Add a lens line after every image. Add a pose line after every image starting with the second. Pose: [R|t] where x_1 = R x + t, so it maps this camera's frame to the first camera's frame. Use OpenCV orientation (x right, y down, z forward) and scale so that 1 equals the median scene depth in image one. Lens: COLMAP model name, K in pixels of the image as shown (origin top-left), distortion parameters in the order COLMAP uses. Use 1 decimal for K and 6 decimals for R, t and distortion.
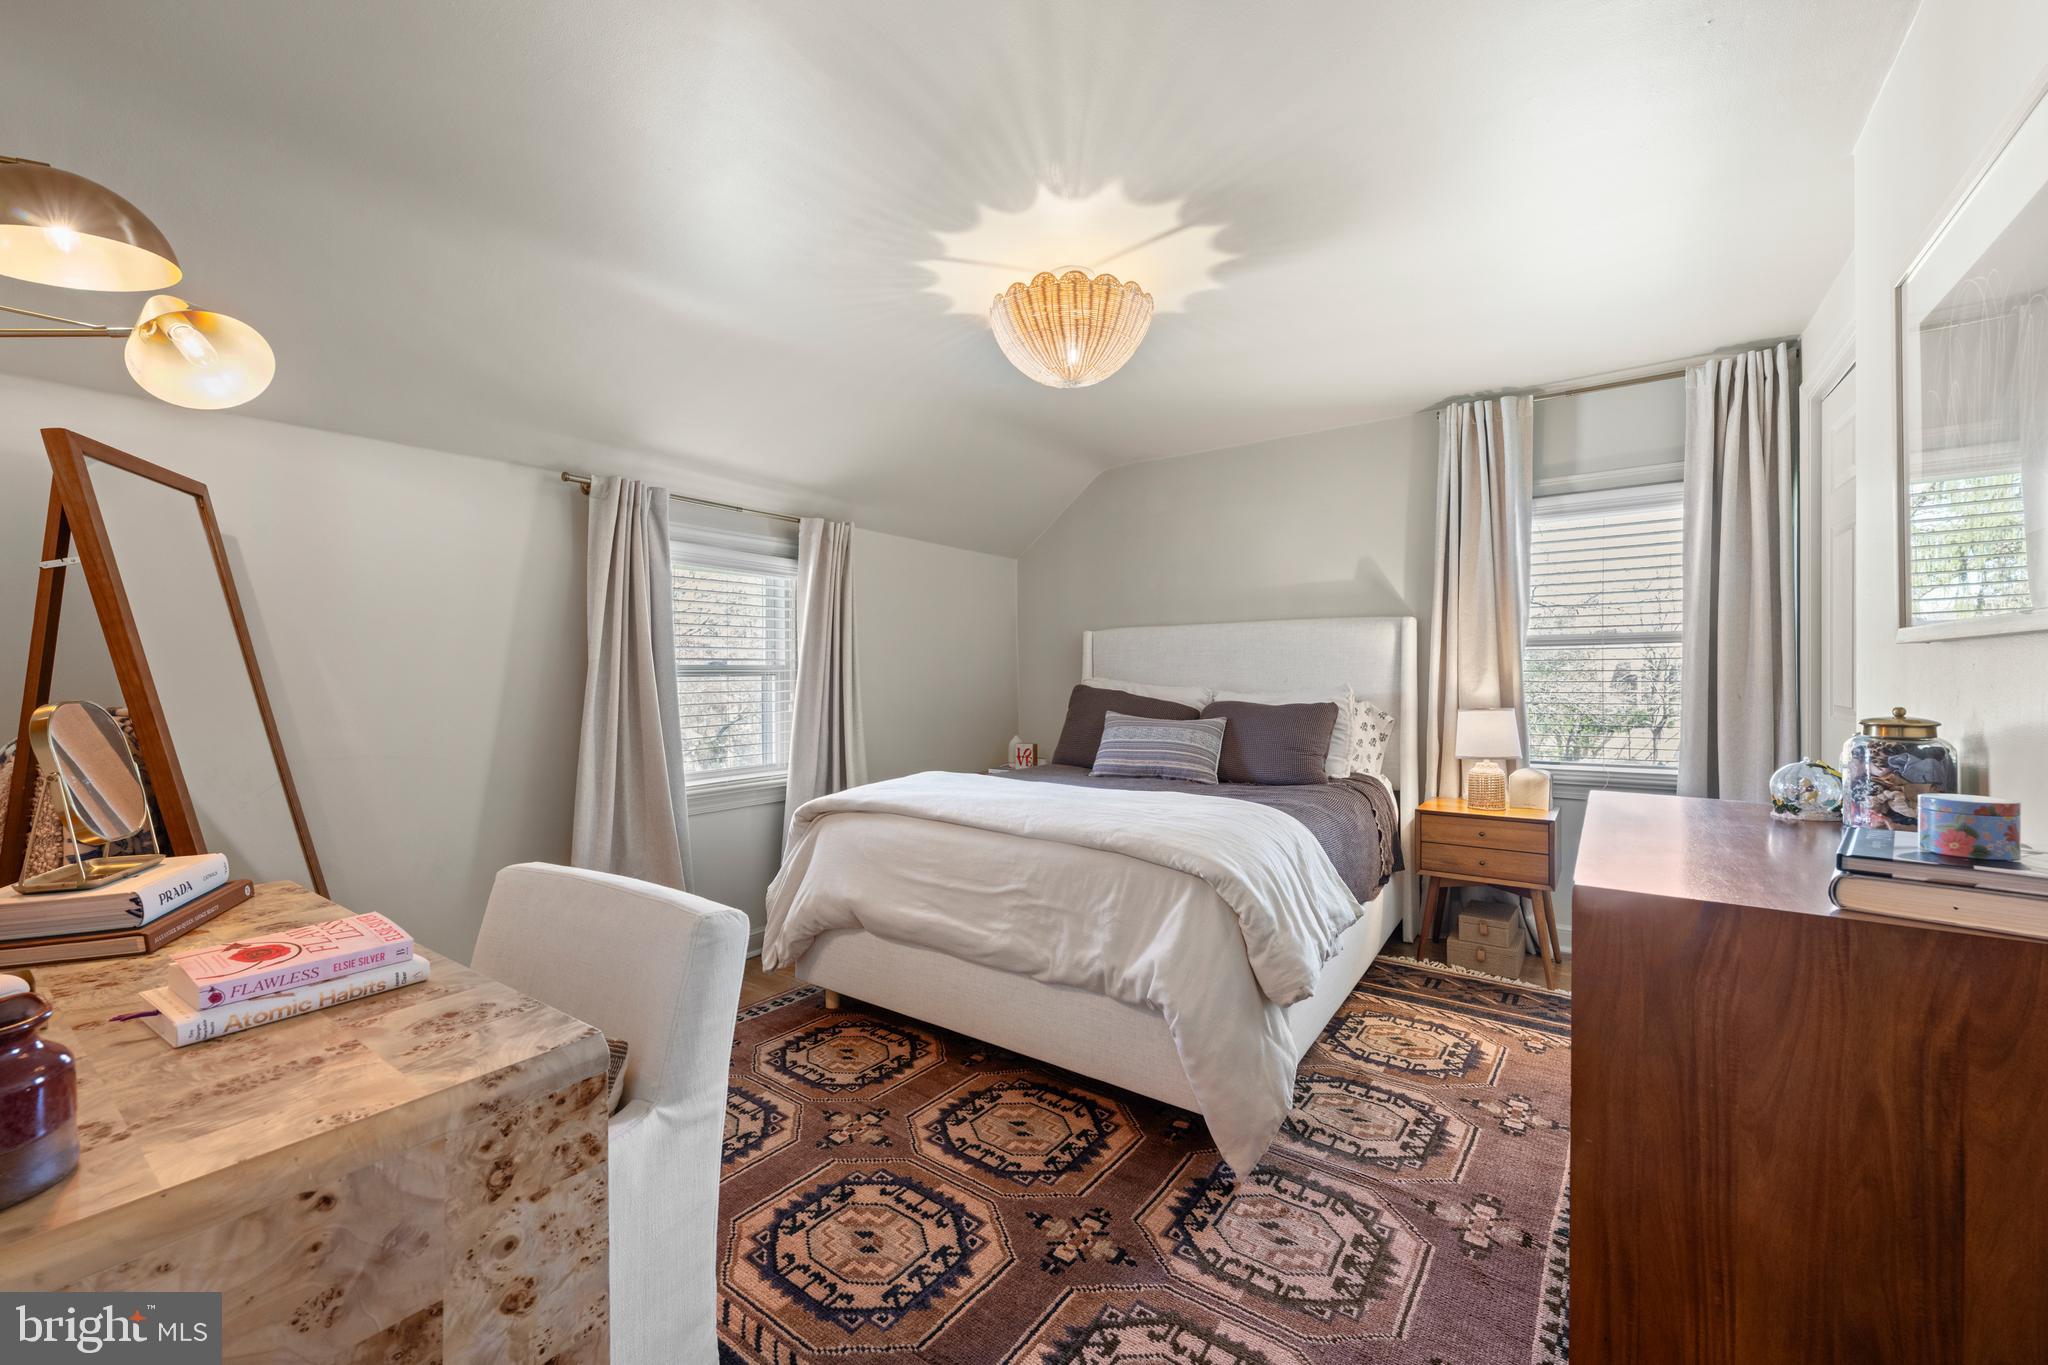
lens RADIAL K [[814.5, 0, 1023.4], [0, 814.5, 679.3], [0, 0, 1]] dist [-0.000395, -0.000297]
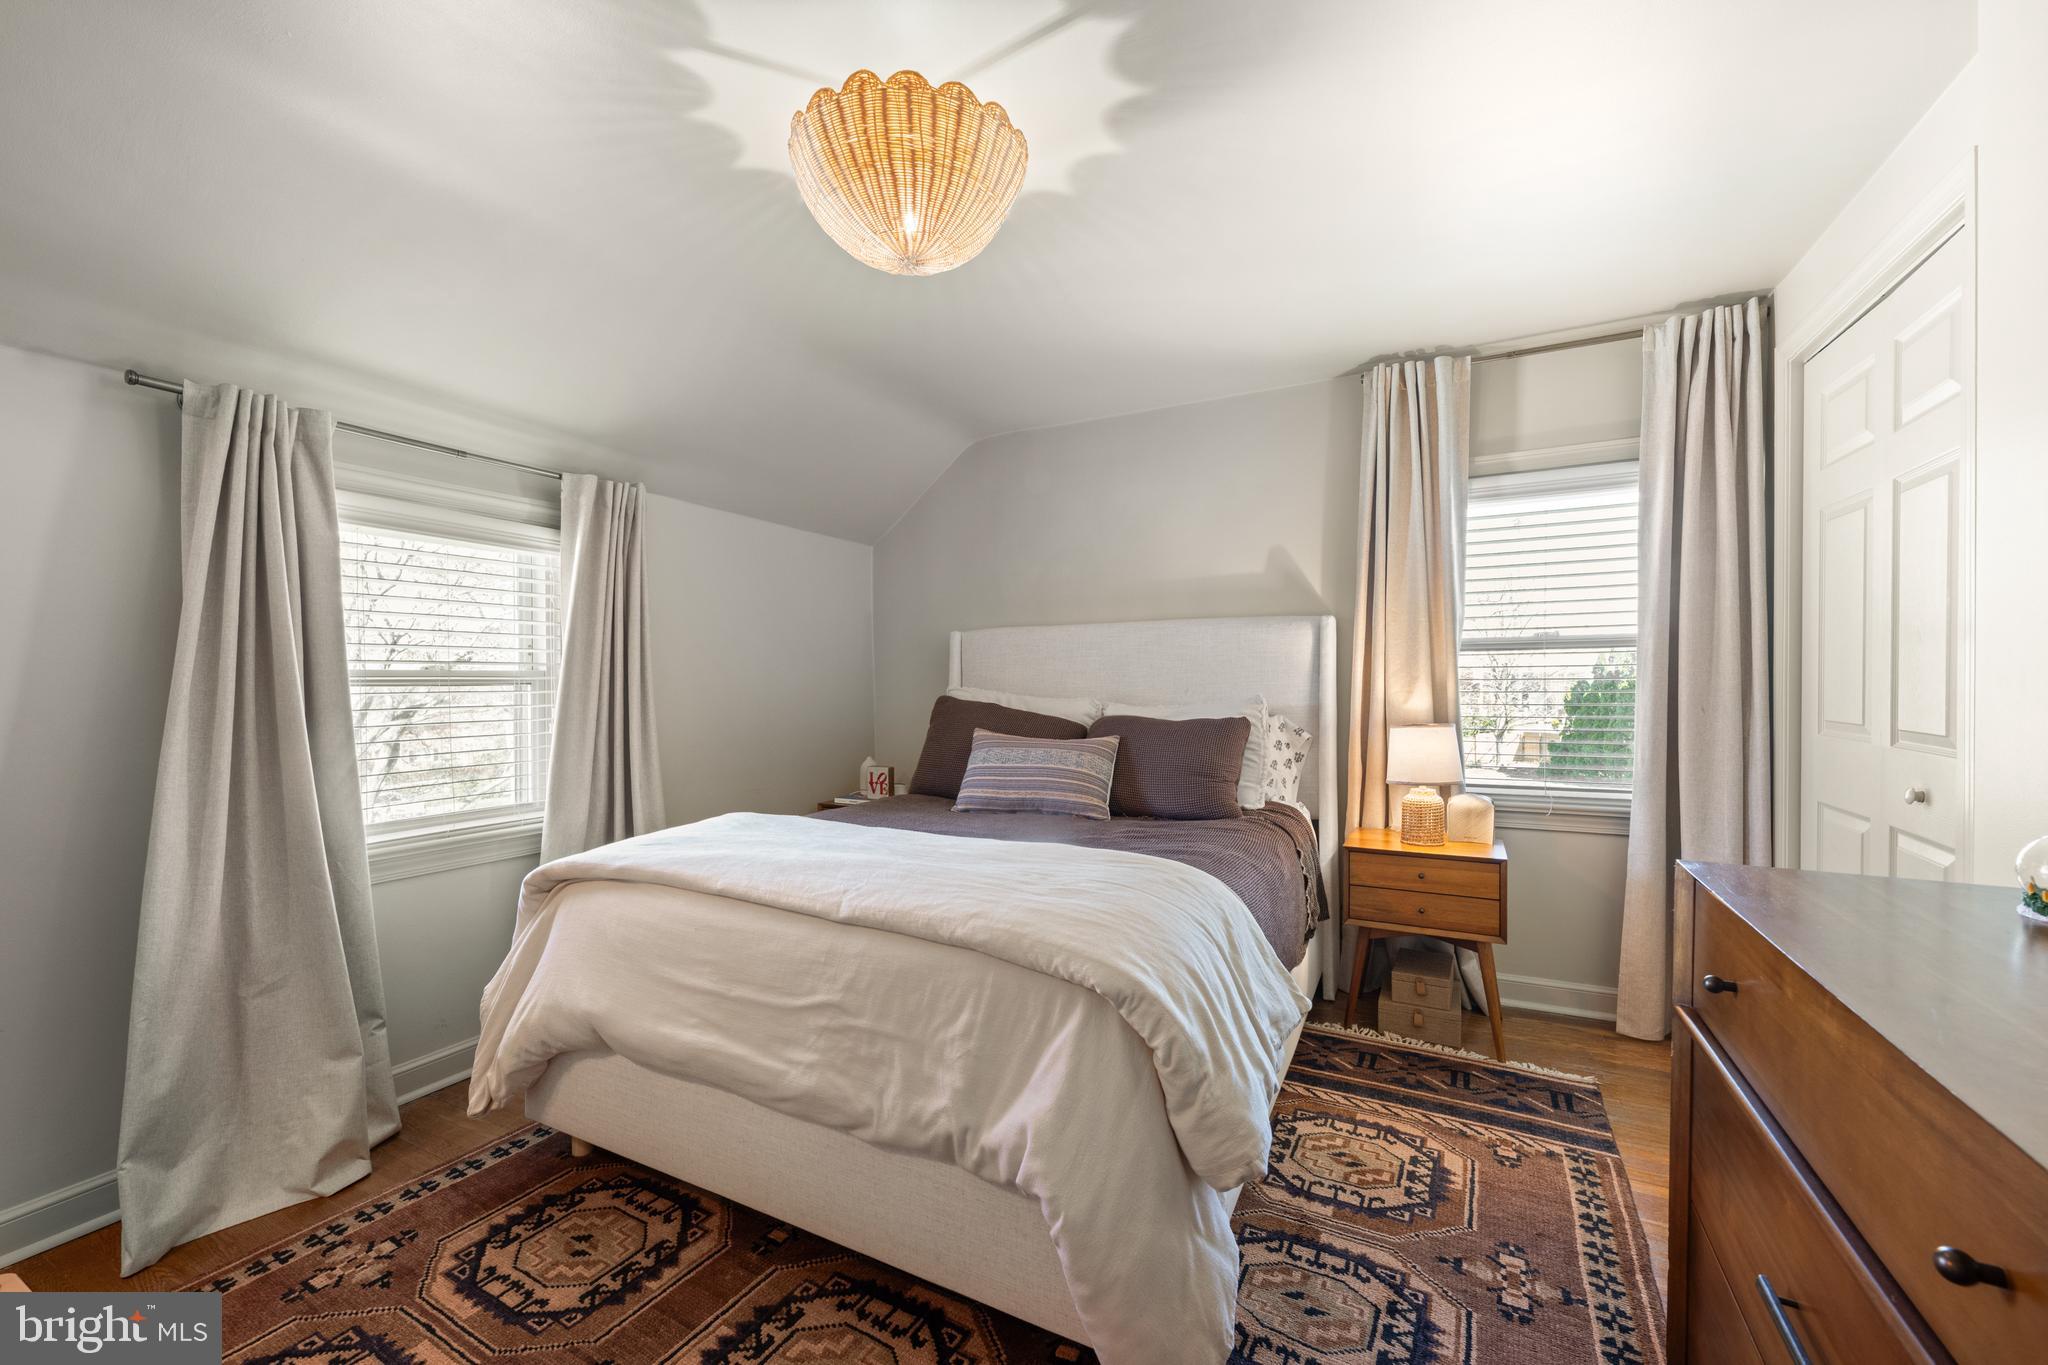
lens RADIAL K [[814.5, 0, 1019.2], [0, 814.5, 685.5], [0, 0, 1]] dist [-0.000395, -0.000297]
pose [[0.990569, 0.000219, 0.137017, 0.044984], [0.000104, 0.999997, -0.002349, -0.002496], [-0.137017, 0.002341, 0.990566, 0.245093]]
